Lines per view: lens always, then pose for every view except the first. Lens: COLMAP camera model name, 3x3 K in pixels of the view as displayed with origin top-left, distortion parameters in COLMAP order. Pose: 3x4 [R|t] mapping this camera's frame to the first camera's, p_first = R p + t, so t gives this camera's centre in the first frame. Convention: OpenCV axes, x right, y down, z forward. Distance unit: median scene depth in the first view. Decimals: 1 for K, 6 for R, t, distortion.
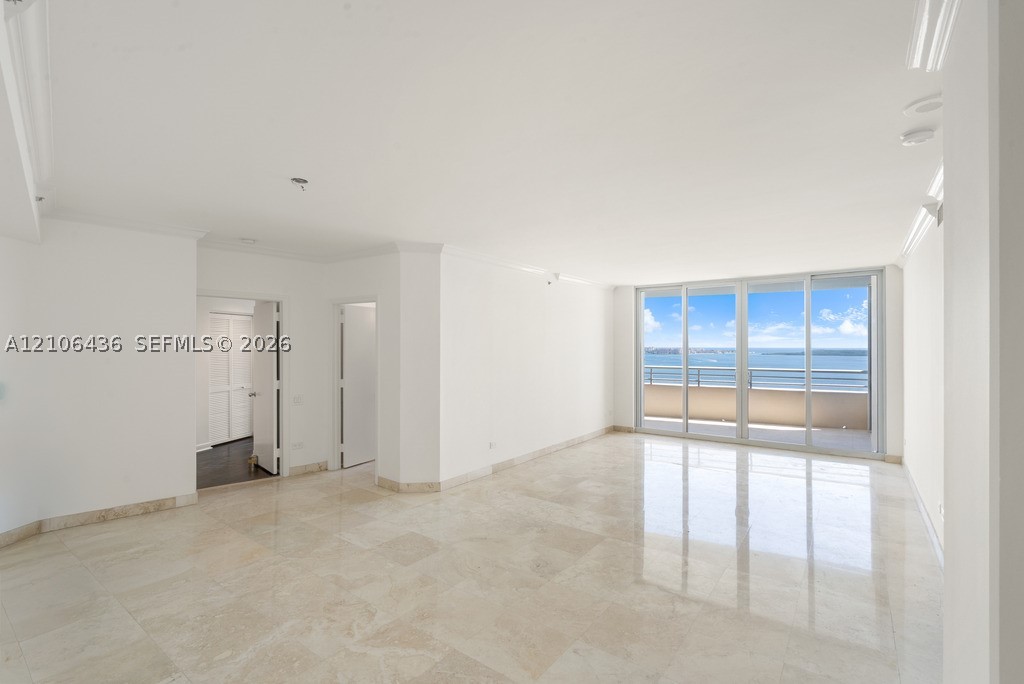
lens RADIAL K [[466.0, 0, 507.4], [0, 466.0, 342.5], [0, 0, 1]] dist [-0.003537, -0.000101]
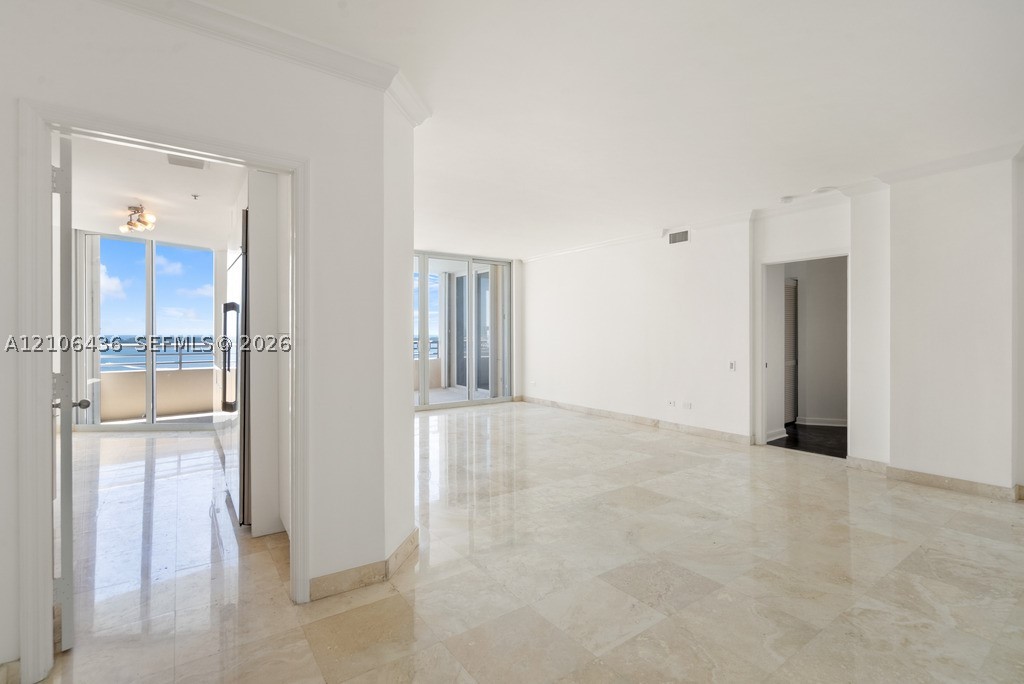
lens RADIAL K [[474.5, 0, 515.2], [0, 474.5, 335.7], [0, 0, 1]] dist [-0.002114, -0.000272]
pose [[0.293247, -0.006801, 0.956012, -0.645952], [-0.004727, 0.999952, 0.008564, 0.058456], [-0.956025, -0.007031, 0.293201, 0.701941]]
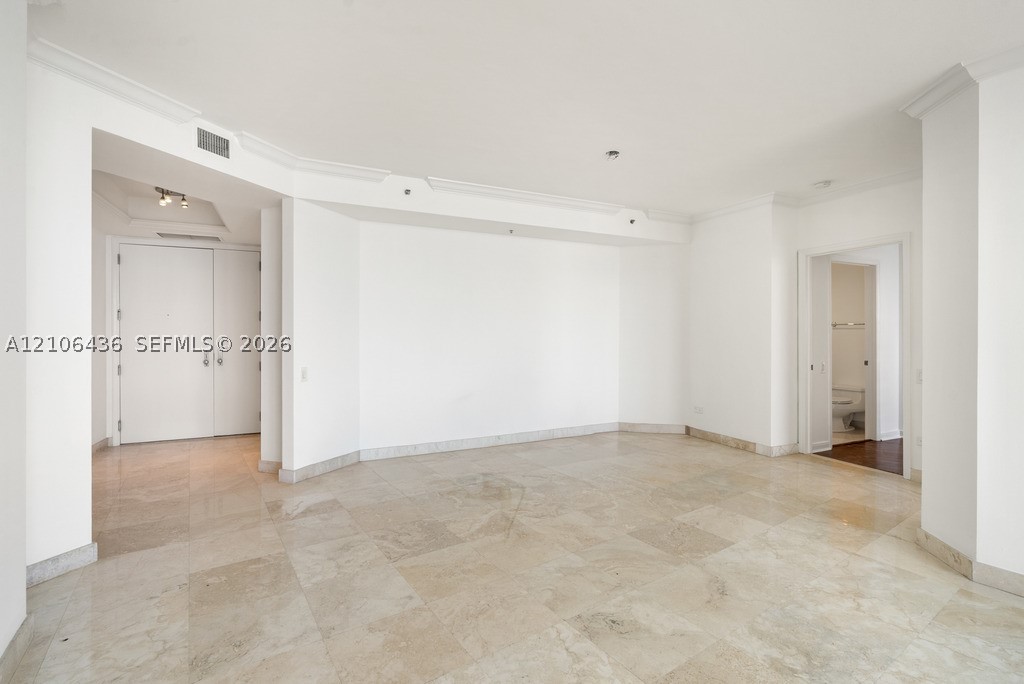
lens RADIAL K [[464.6, 0, 512.0], [0, 464.6, 335.8], [0, 0, 1]] dist [-0.001963, 0.000387]
pose [[-0.318228, -0.003551, -0.948008, 0.445048], [0.004964, 0.999973, -0.005412, 0.067947], [0.948001, -0.006429, -0.318202, 0.689476]]
